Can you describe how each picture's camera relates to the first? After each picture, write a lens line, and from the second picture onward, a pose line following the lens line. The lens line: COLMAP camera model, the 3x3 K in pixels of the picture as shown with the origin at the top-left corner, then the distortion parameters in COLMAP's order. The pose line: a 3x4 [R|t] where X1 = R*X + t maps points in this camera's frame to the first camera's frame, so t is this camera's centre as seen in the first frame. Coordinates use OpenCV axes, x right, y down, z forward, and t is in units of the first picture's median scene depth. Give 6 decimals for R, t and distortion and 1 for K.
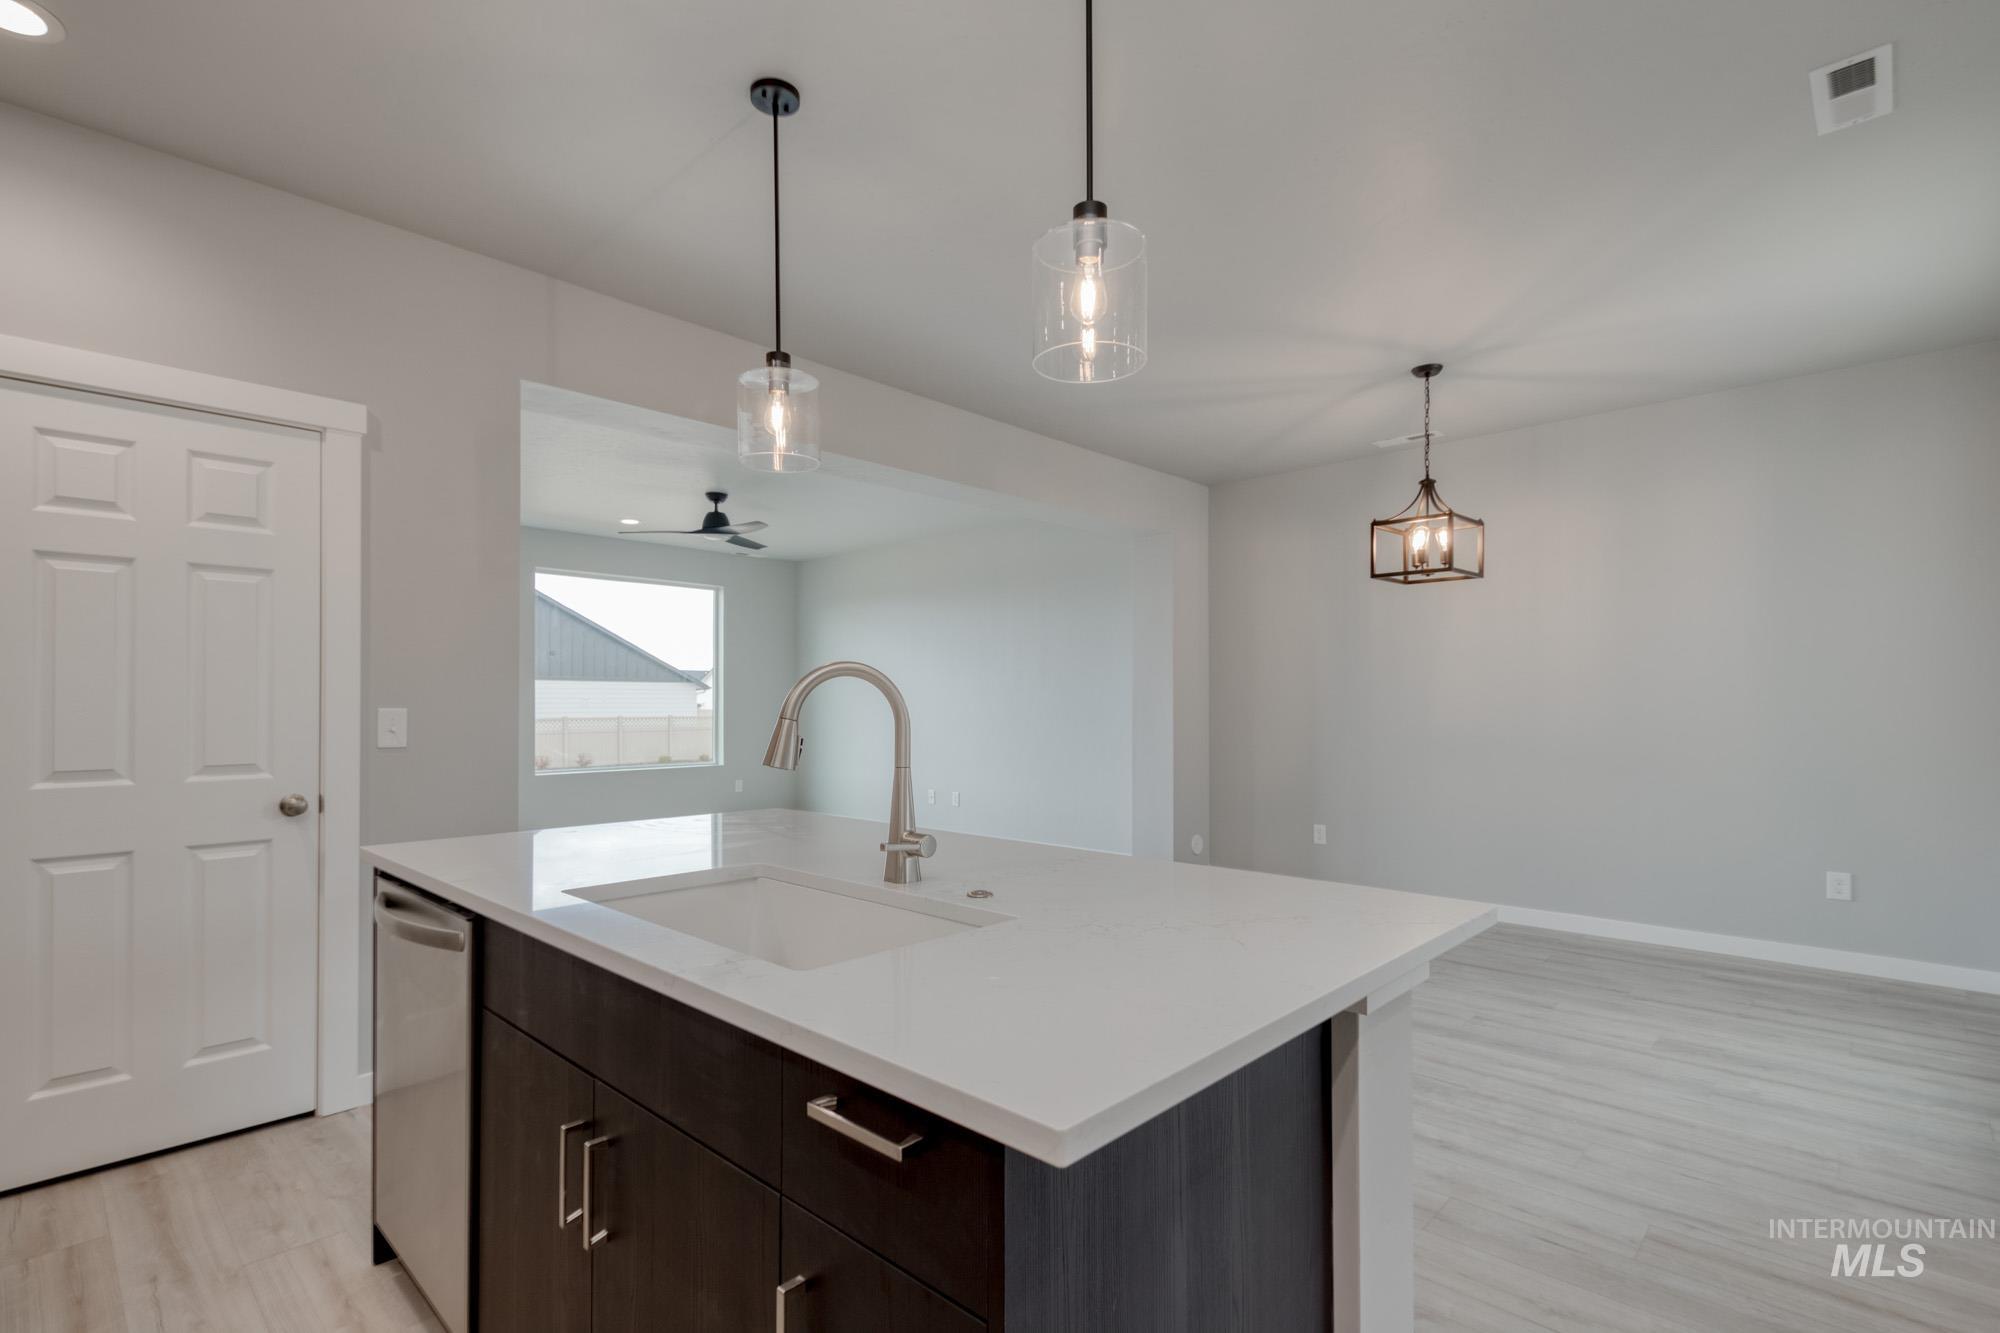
lens RADIAL K [[942.3, 0, 1004.0], [0, 942.3, 687.7], [0, 0, 1]] dist [-0.000542, 0.000098]
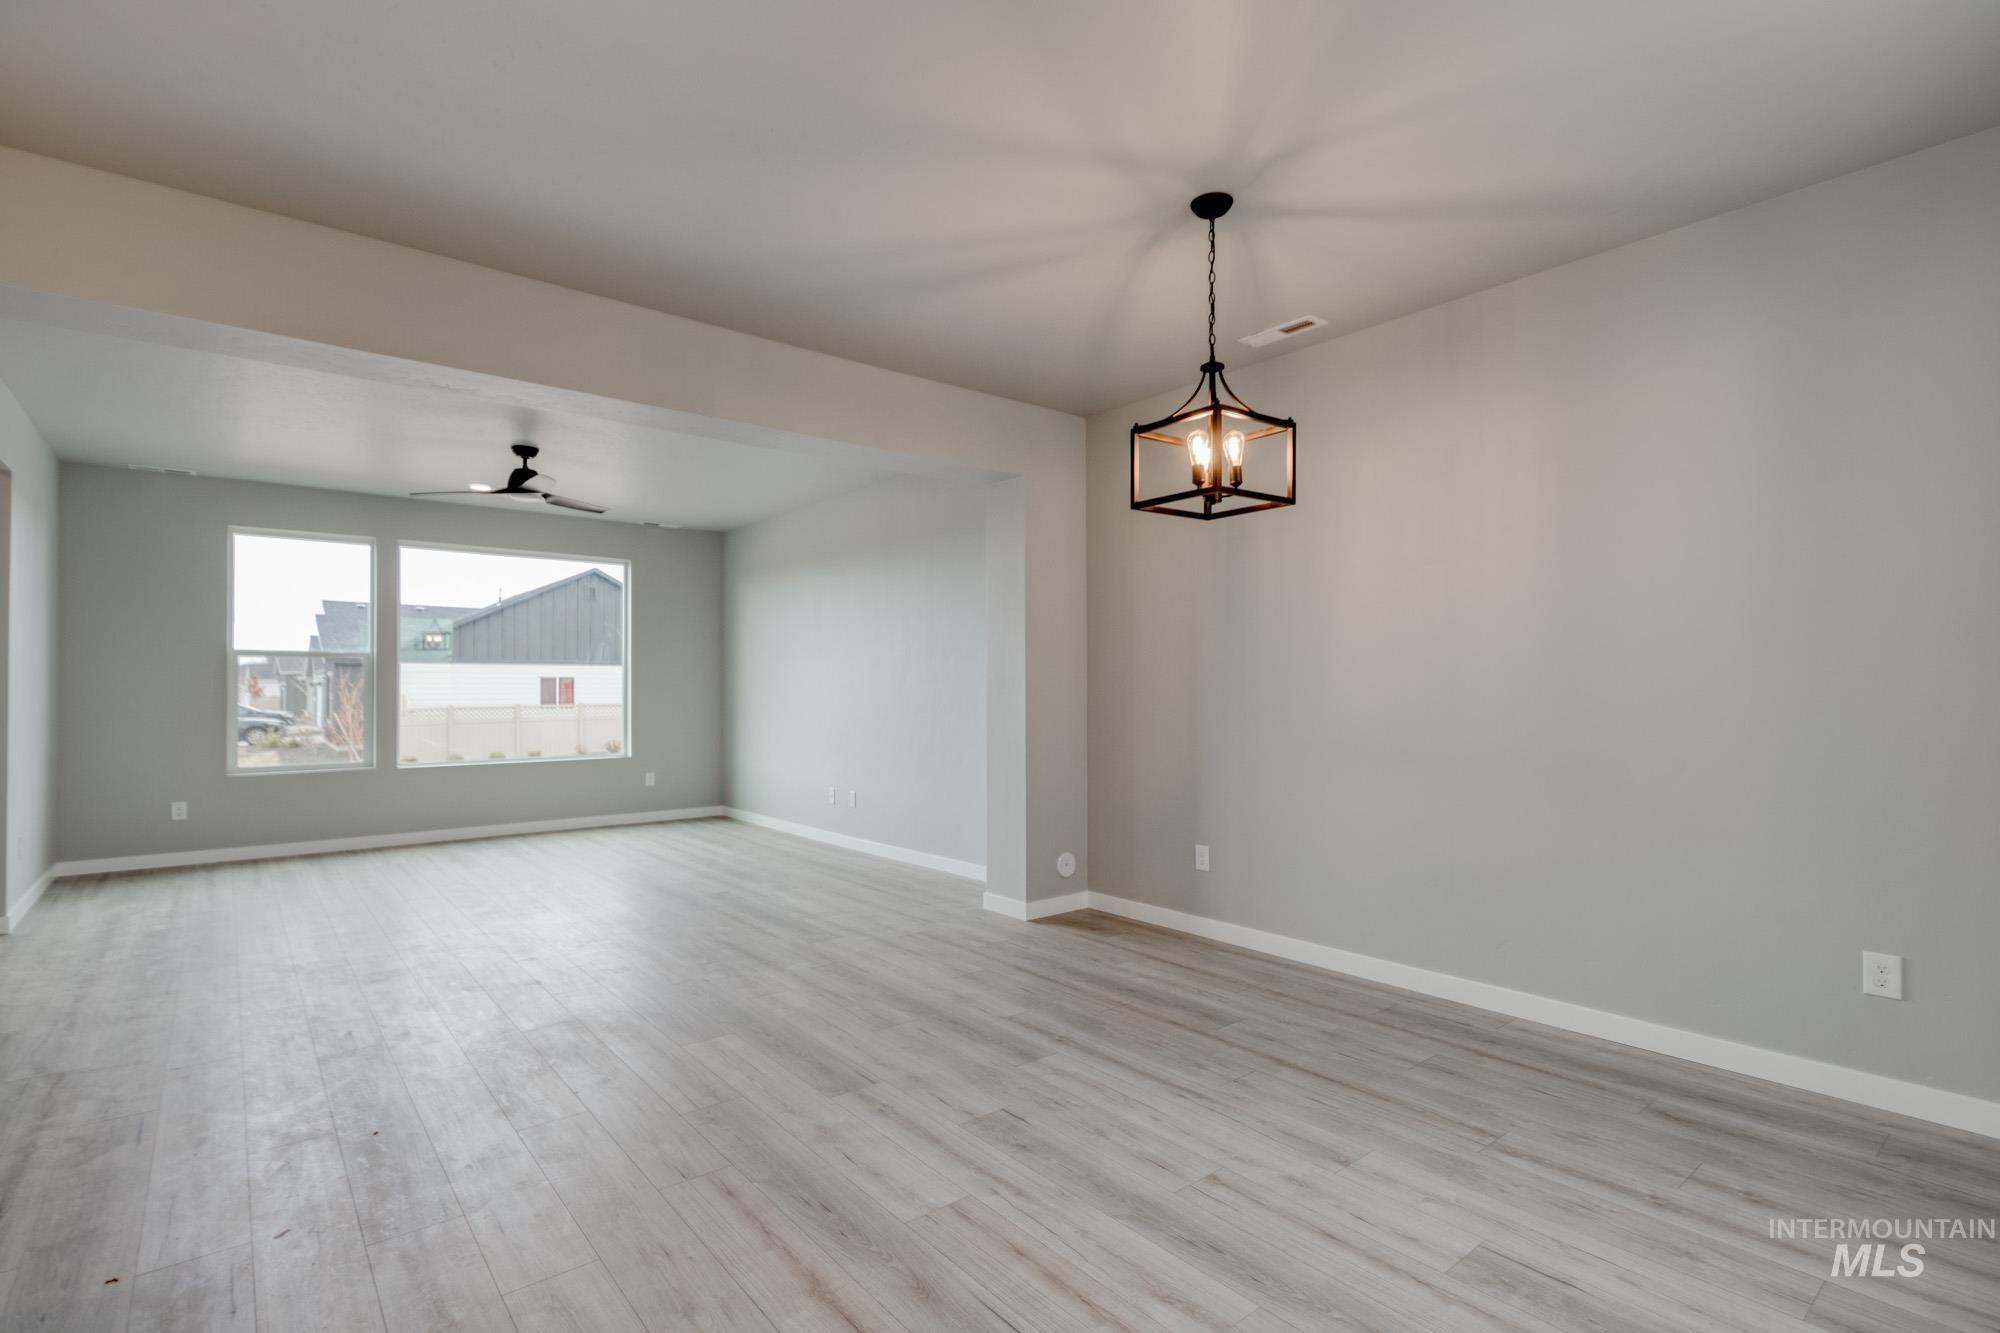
lens RADIAL K [[944.6, 0, 1015.3], [0, 944.6, 670.7], [0, 0, 1]] dist [0.003152, 0.000097]
pose [[0.992776, -0.002616, -0.119951, 0.390245], [0.002433, 0.999996, -0.001672, 0.004038], [0.119955, 0.001368, 0.992778, 0.298997]]
